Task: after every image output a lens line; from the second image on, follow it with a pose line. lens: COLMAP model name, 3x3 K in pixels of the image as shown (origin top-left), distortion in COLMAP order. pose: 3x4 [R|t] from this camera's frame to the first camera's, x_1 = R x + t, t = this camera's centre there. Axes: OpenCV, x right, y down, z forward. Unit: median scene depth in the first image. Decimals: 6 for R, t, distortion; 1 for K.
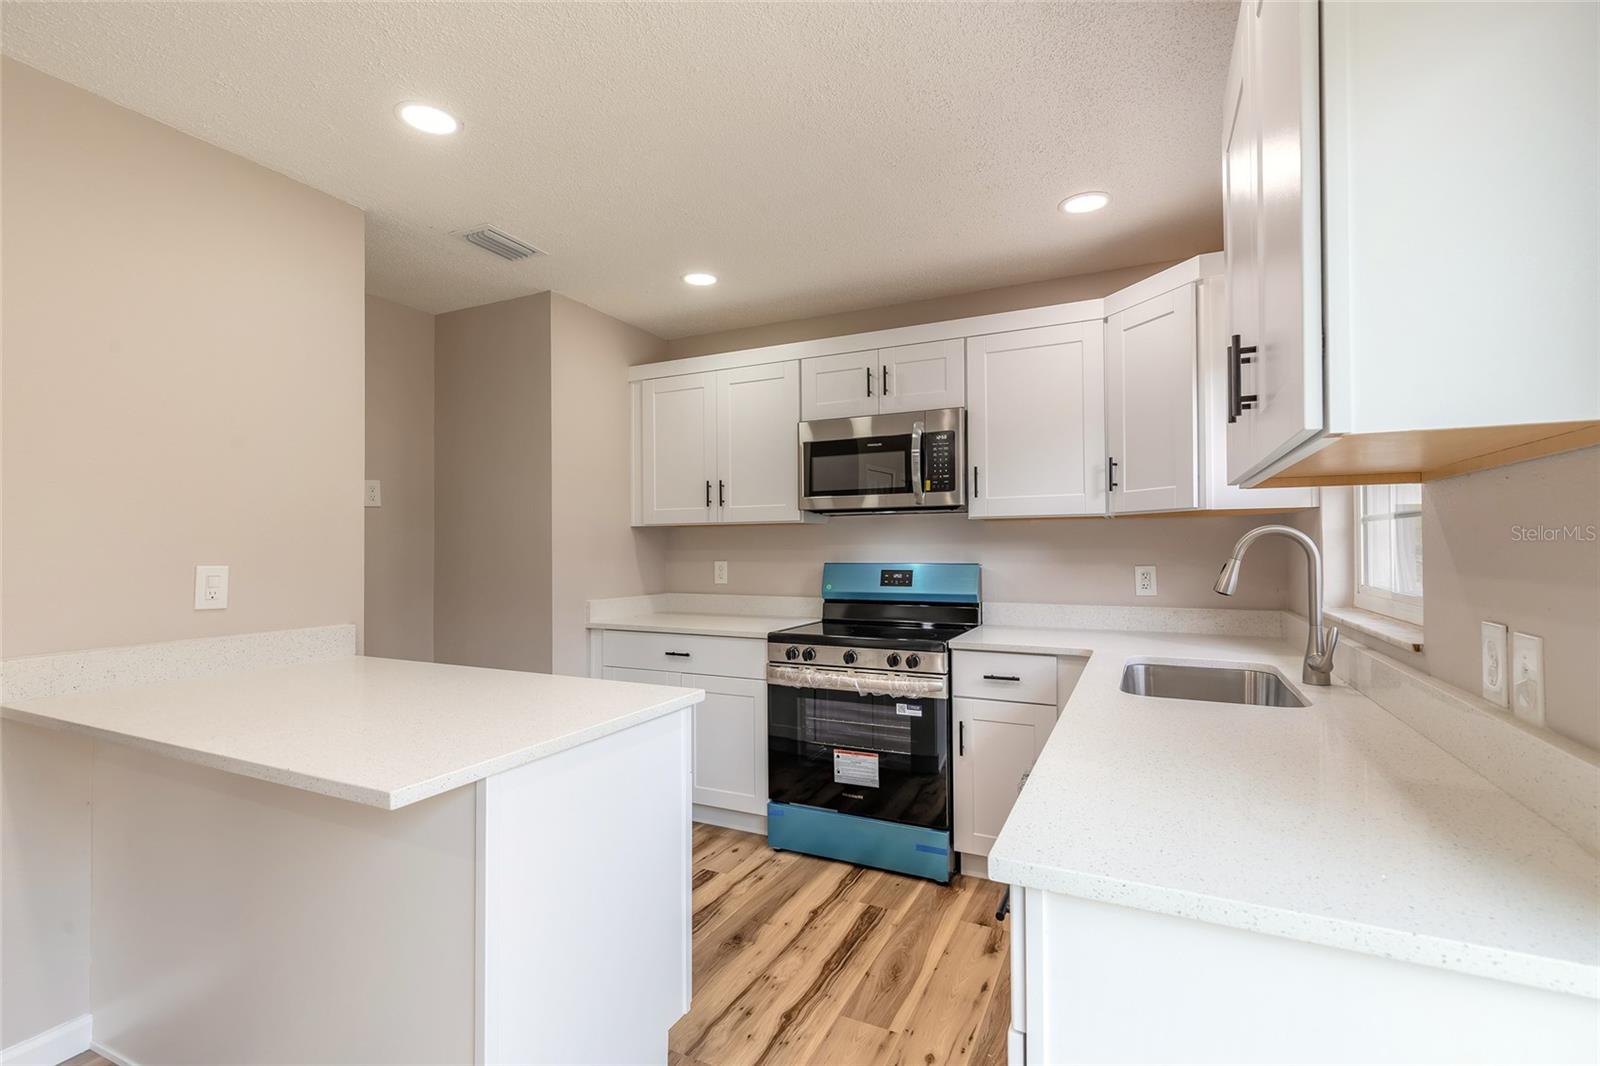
lens RADIAL K [[721.3, 0, 792.7], [0, 721.3, 538.1], [0, 0, 1]] dist [0.010045, -0.003202]
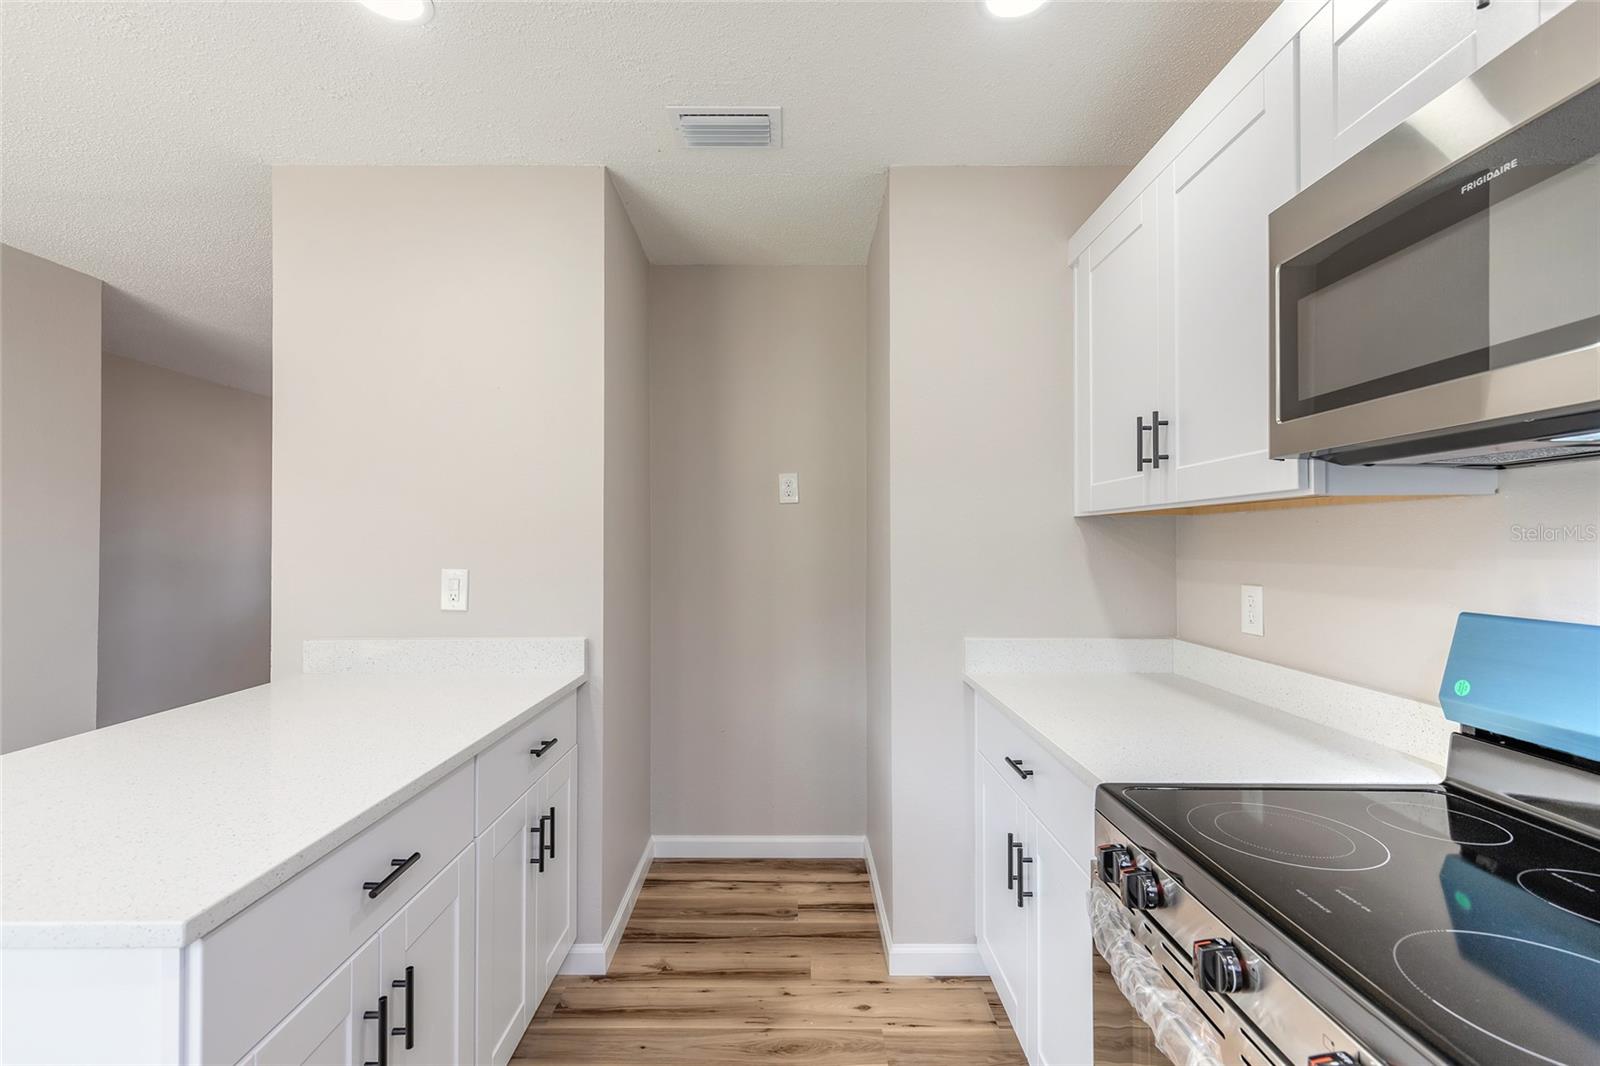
lens RADIAL K [[721.3, 0, 797.2], [0, 721.3, 543.9], [0, 0, 1]] dist [0.010045, -0.003202]
pose [[0.436632, 0.008693, -0.899598, 0.250564], [0.009641, 0.999851, 0.014341, -0.005978], [0.899589, -0.014935, 0.436483, 0.699428]]
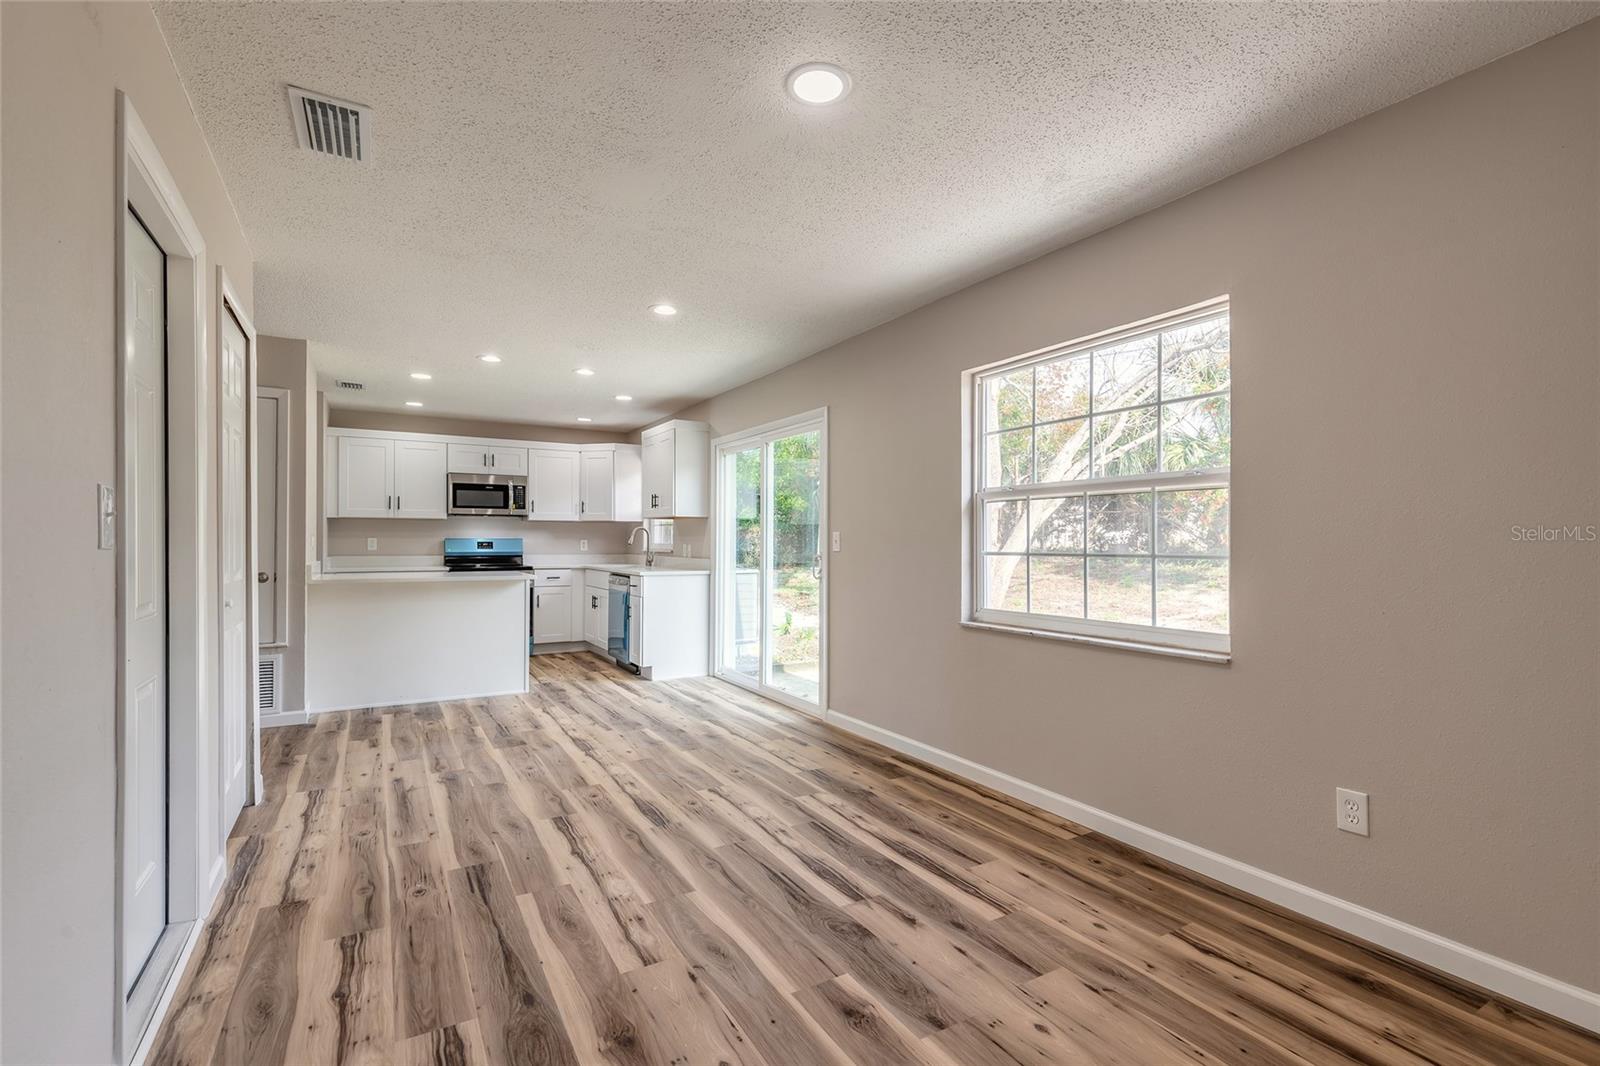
lens RADIAL K [[721.3, 0, 798.2], [0, 721.3, 538.0], [0, 0, 1]] dist [0.010045, -0.003202]
pose [[0.549955, 0.010794, 0.835125, -1.356778], [-0.016534, 0.999861, -0.002035, 0.024546], [-0.835031, -0.012688, 0.550057, -1.187859]]
